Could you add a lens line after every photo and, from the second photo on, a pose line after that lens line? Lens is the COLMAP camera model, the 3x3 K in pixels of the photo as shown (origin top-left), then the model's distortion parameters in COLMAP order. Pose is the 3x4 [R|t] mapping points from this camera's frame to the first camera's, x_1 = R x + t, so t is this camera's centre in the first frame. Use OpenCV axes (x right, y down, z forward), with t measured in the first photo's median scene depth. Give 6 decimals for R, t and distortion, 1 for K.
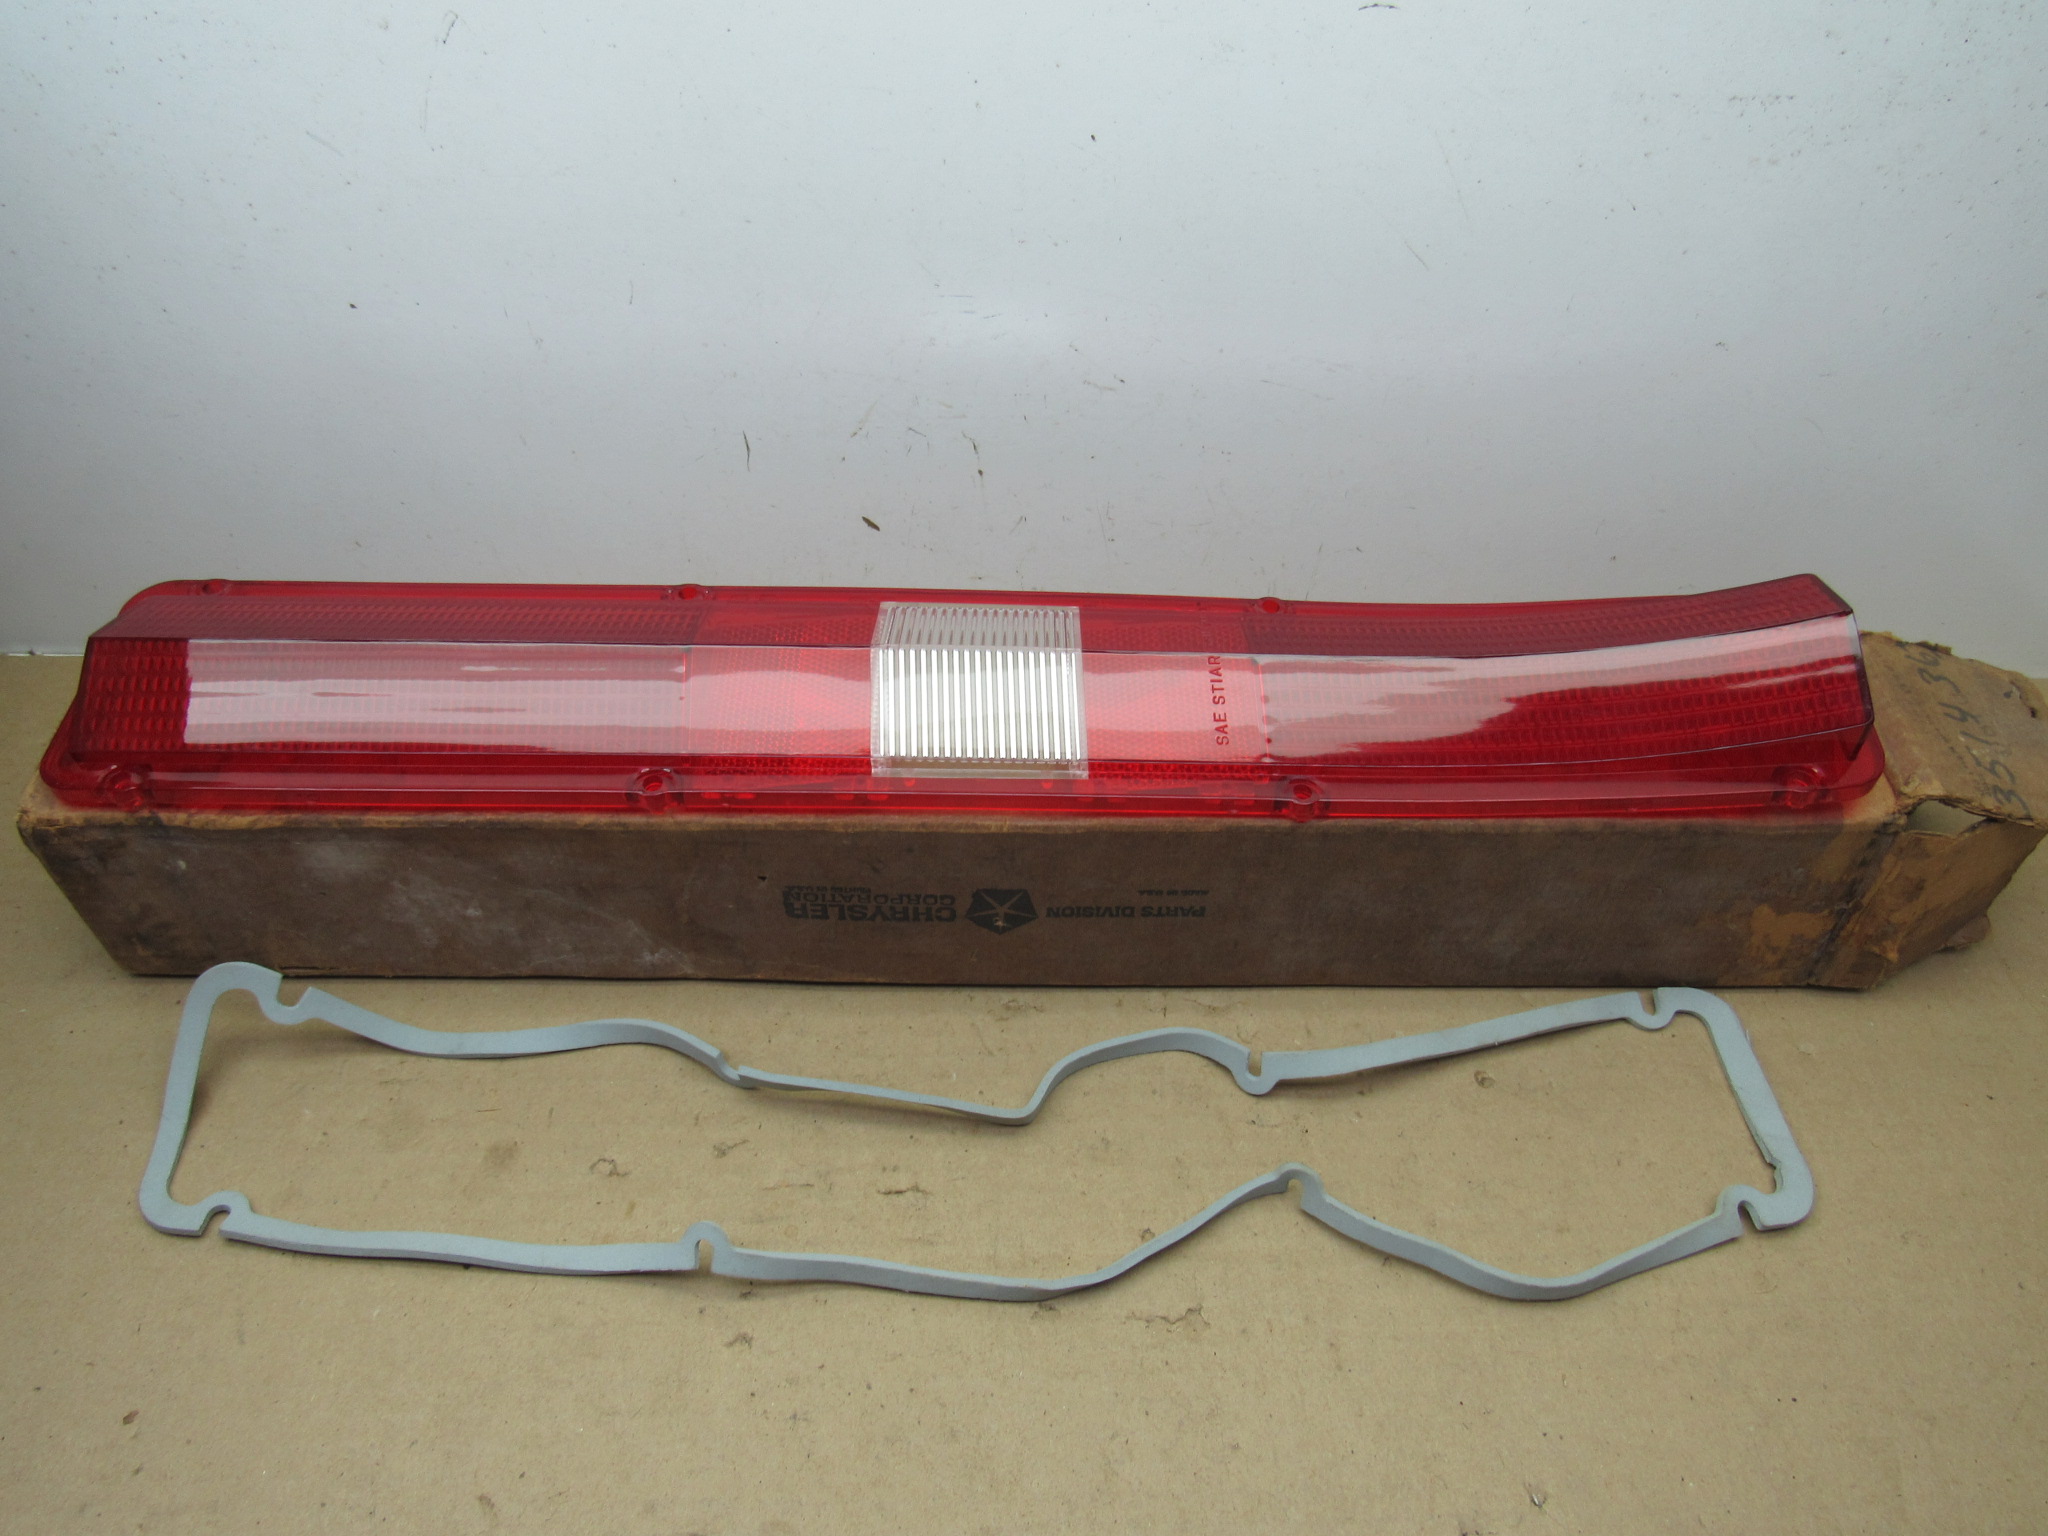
lens RADIAL K [[1520.4, 0, 1024.0], [0, 1520.4, 768.0], [0, 0, 1]] dist [-0.004999, -0.001537]
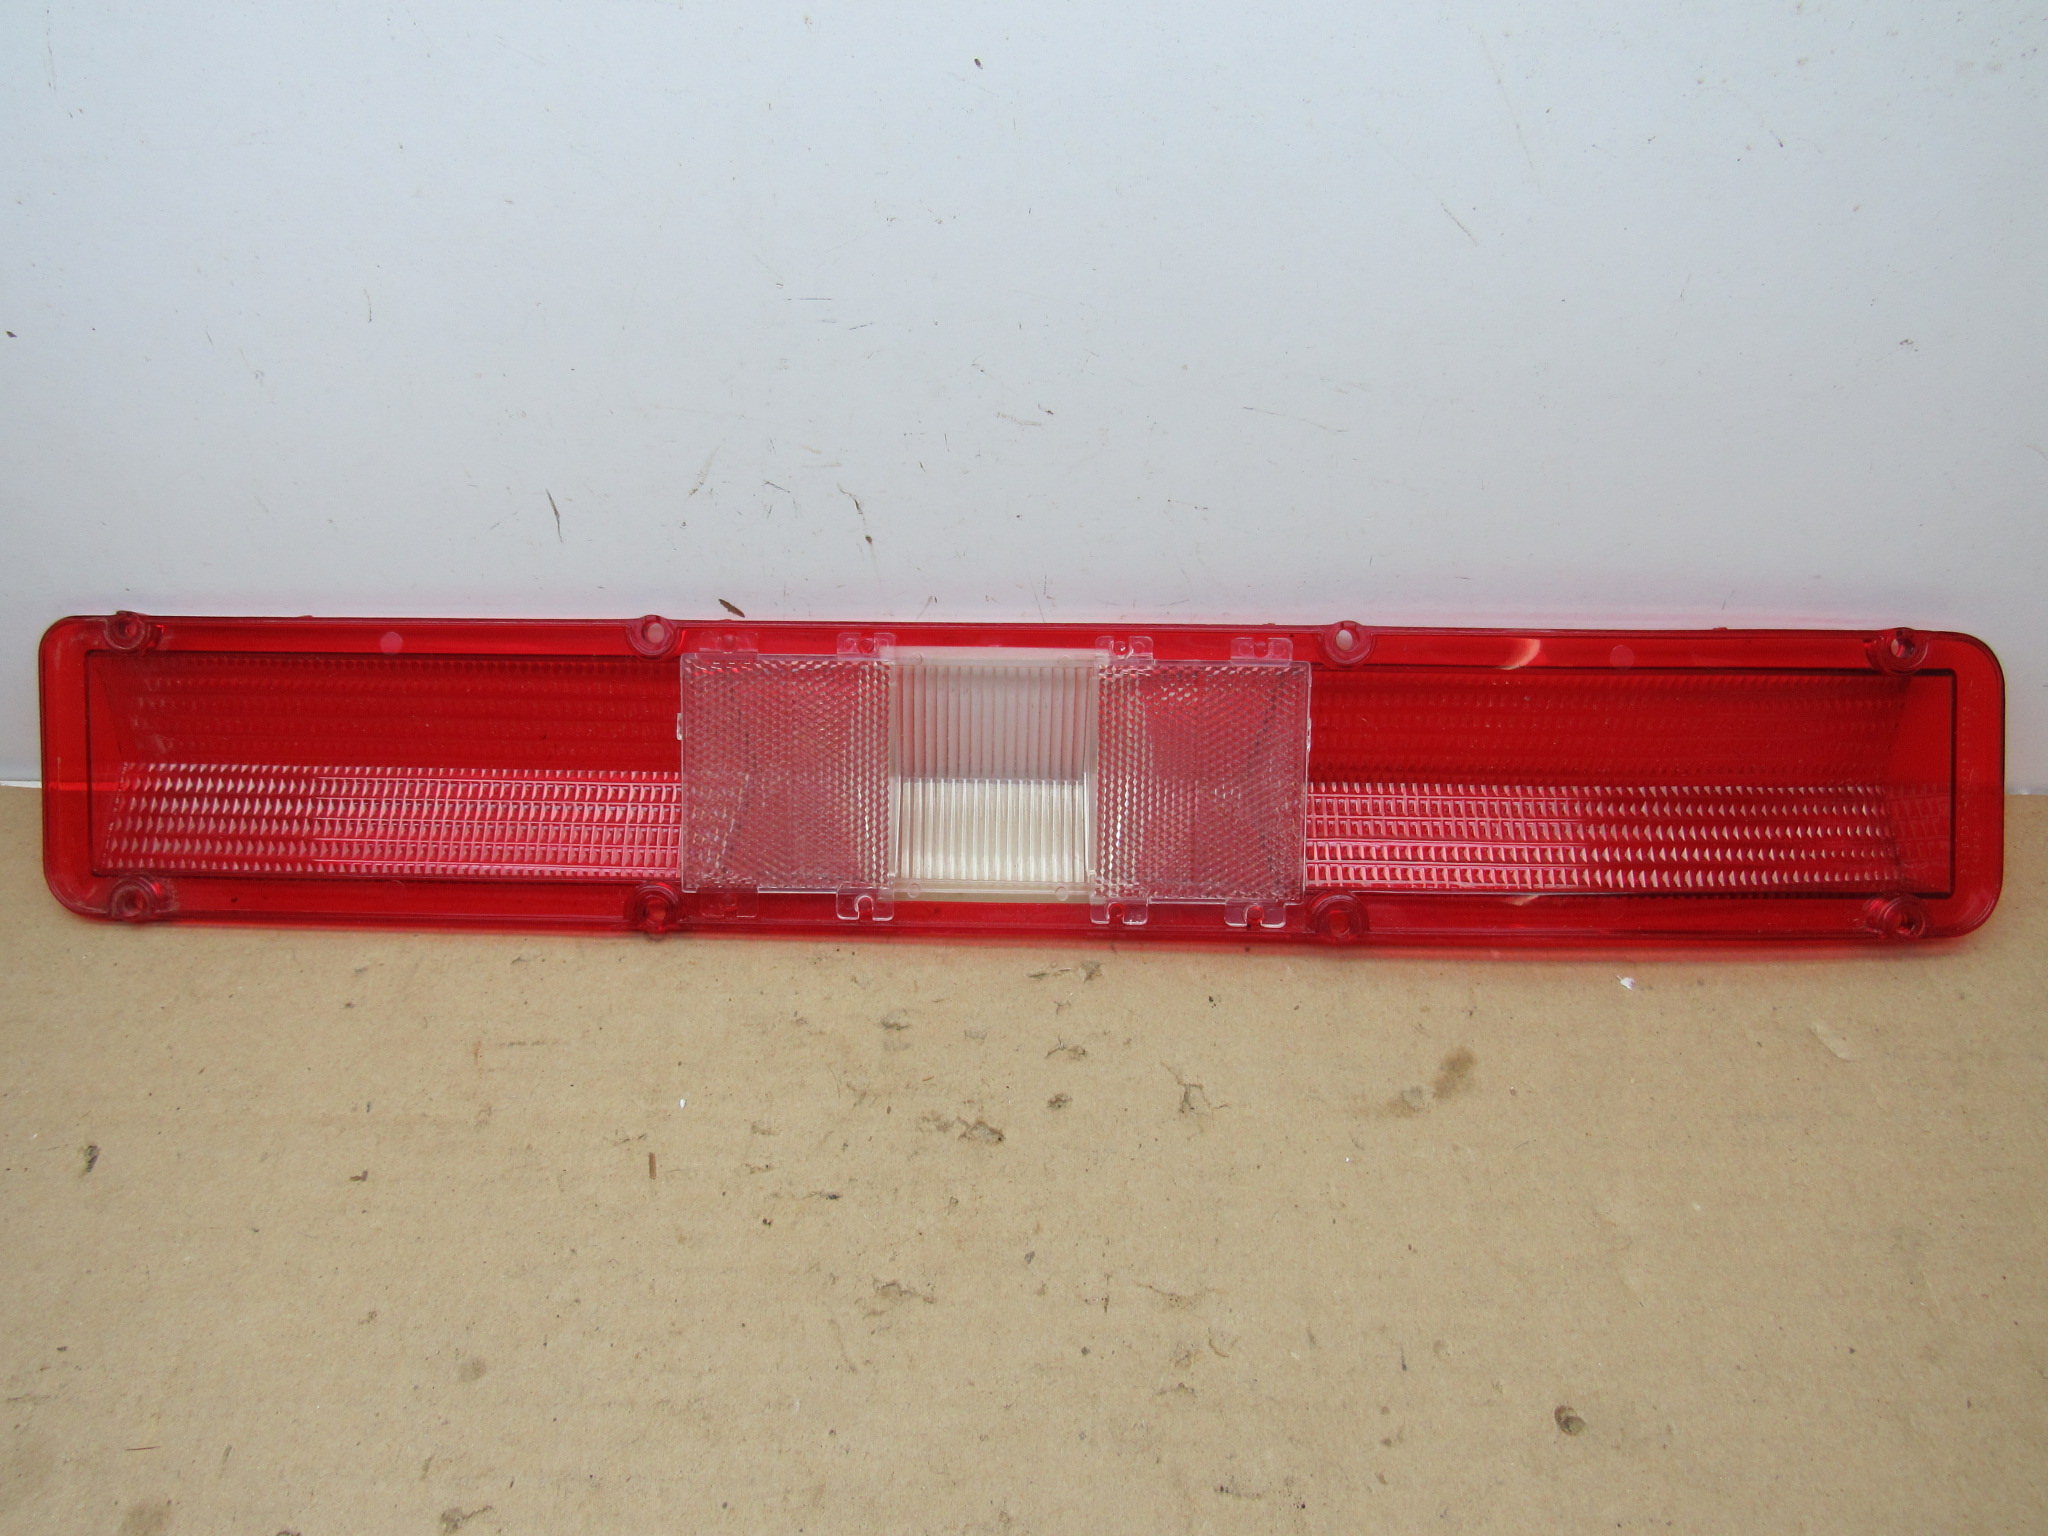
lens RADIAL K [[1497.7, 0, 1024.0], [0, 1497.7, 768.0], [0, 0, 1]] dist [-0.007016, -0.007555]
pose [[0.997929, -0.004982, -0.064138, 0.102940], [0.003747, 0.999806, -0.019363, -0.076180], [0.064222, 0.019082, 0.997753, 0.310411]]
